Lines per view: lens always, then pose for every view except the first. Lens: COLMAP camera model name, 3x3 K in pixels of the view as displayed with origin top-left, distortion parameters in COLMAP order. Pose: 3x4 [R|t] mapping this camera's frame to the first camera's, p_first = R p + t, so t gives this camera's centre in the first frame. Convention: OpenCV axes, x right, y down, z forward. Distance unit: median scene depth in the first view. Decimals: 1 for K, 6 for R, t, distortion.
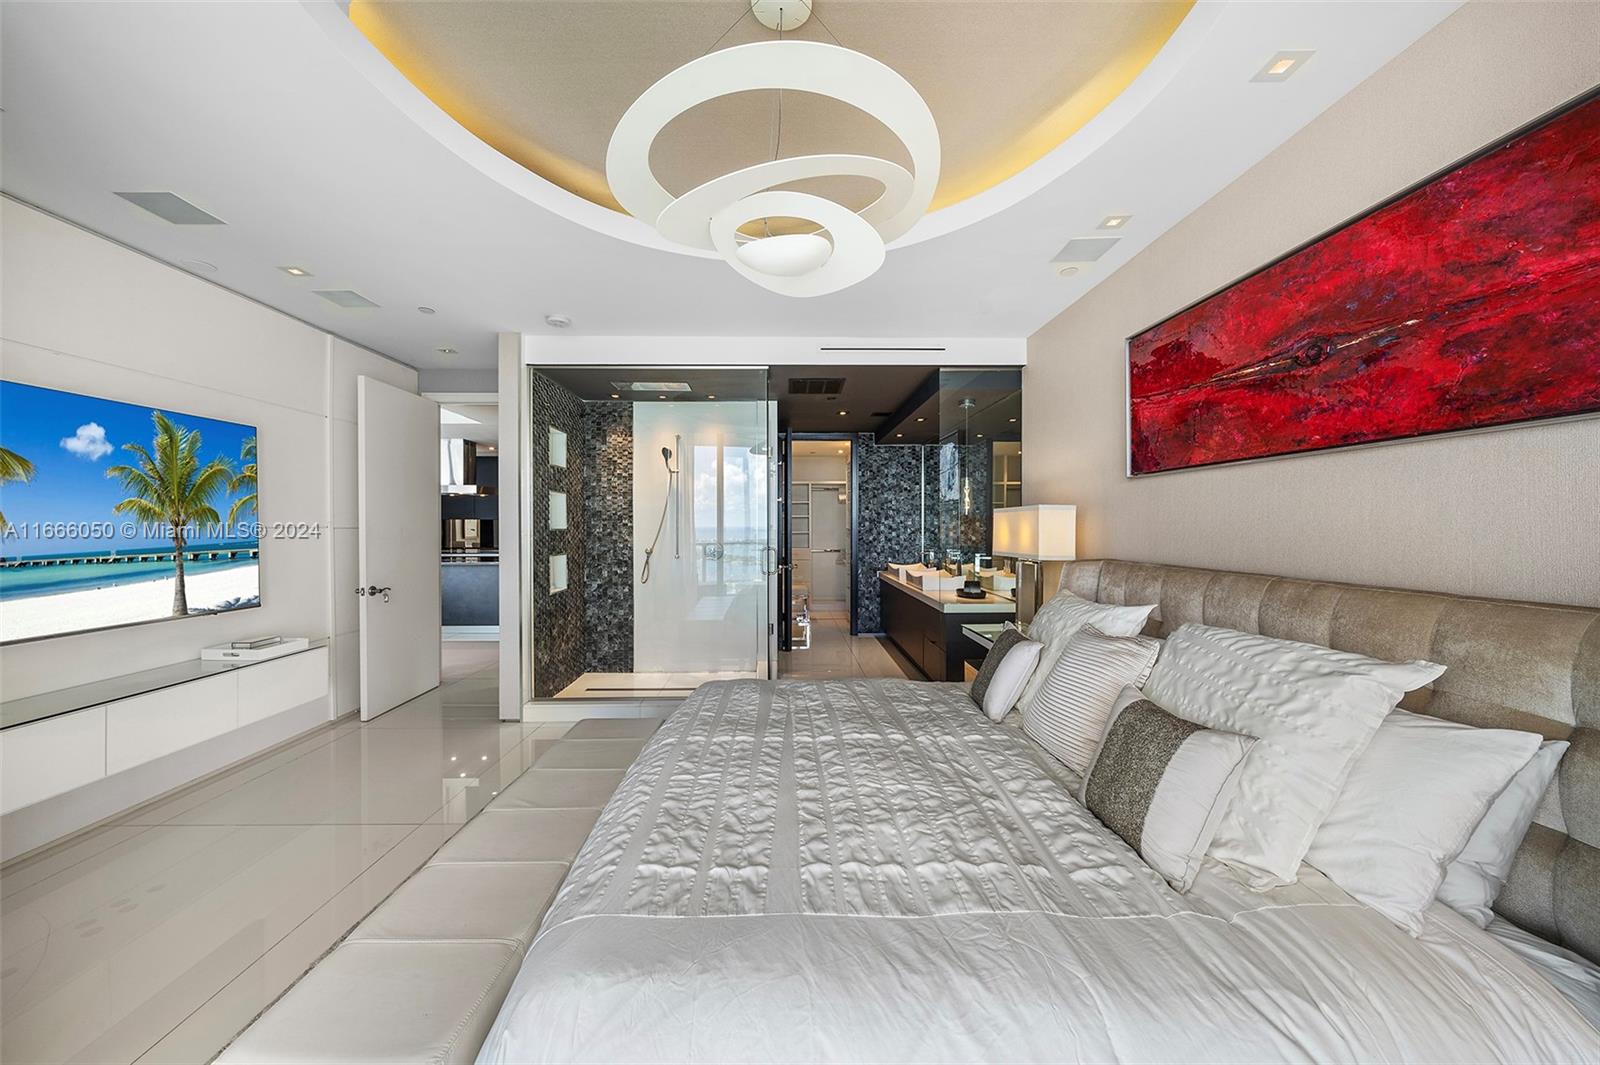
lens RADIAL K [[565.1, 0, 798.7], [0, 565.1, 530.0], [0, 0, 1]] dist [0.001522, 0.000055]
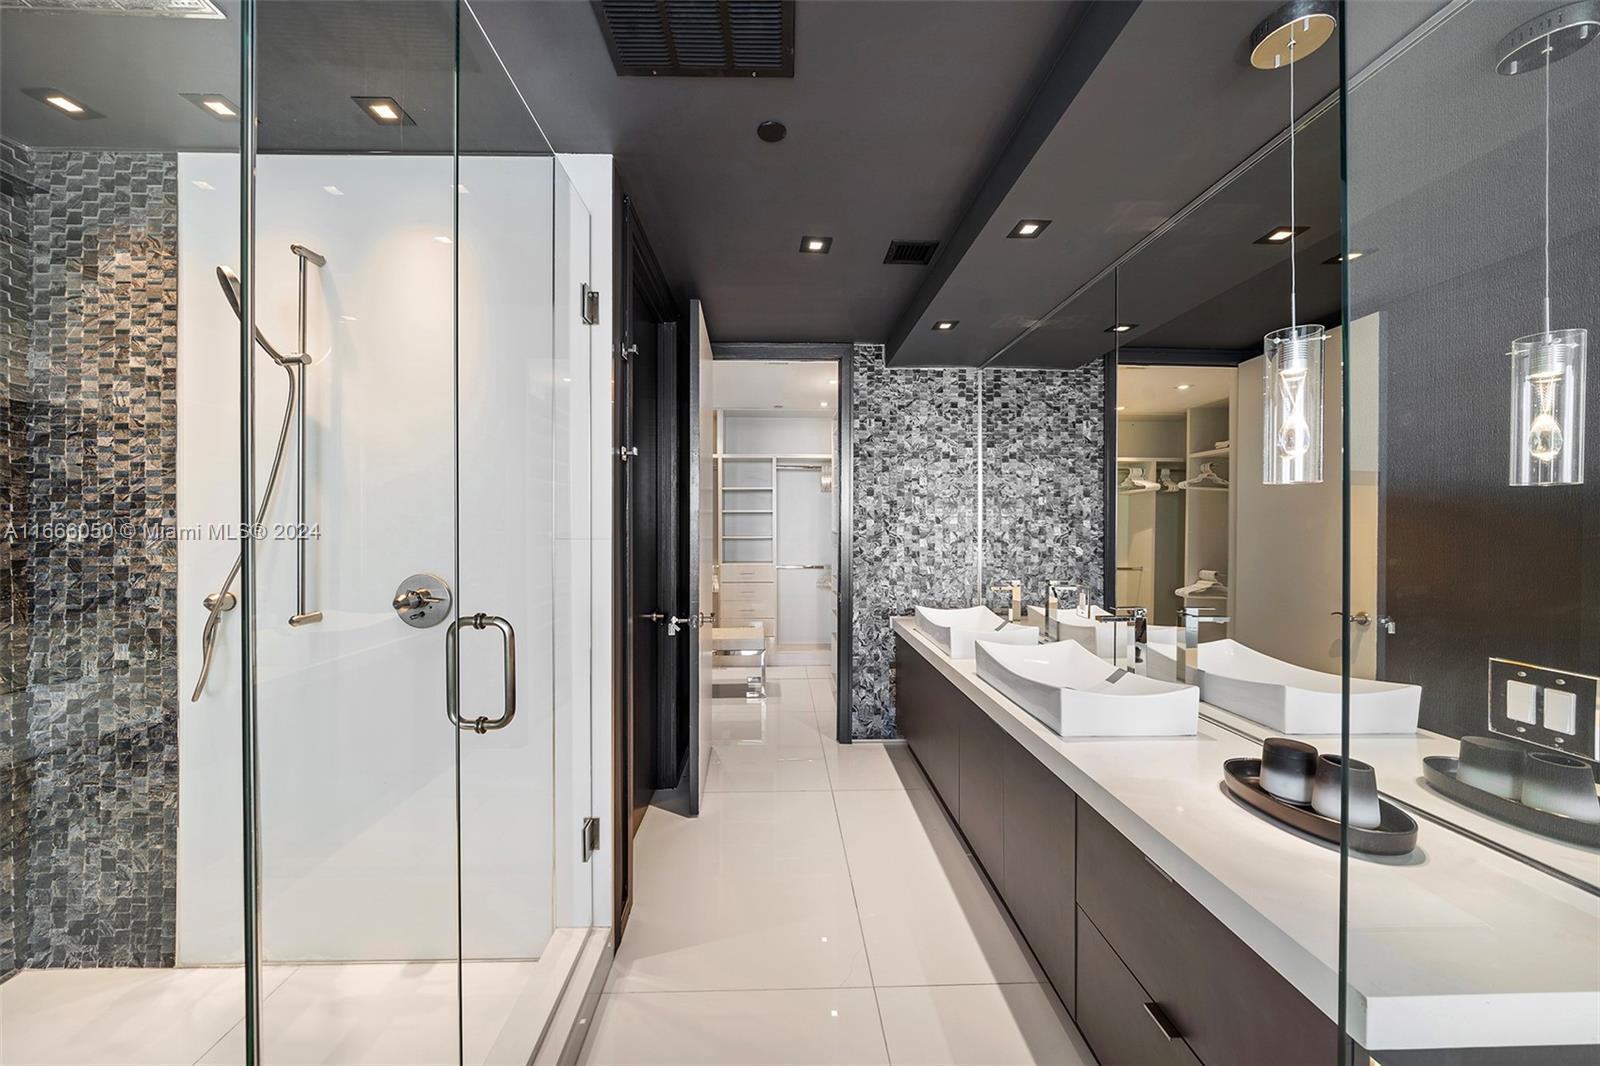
lens RADIAL K [[535.5, 0, 797.1], [0, 535.5, 528.3], [0, 0, 1]] dist [-0.007396, 0.000005]
pose [[0.999993, 0.002910, 0.002346, 0.054494], [-0.002899, 0.999986, -0.004509, -0.003990], [-0.002359, 0.004503, 0.999987, 0.521230]]
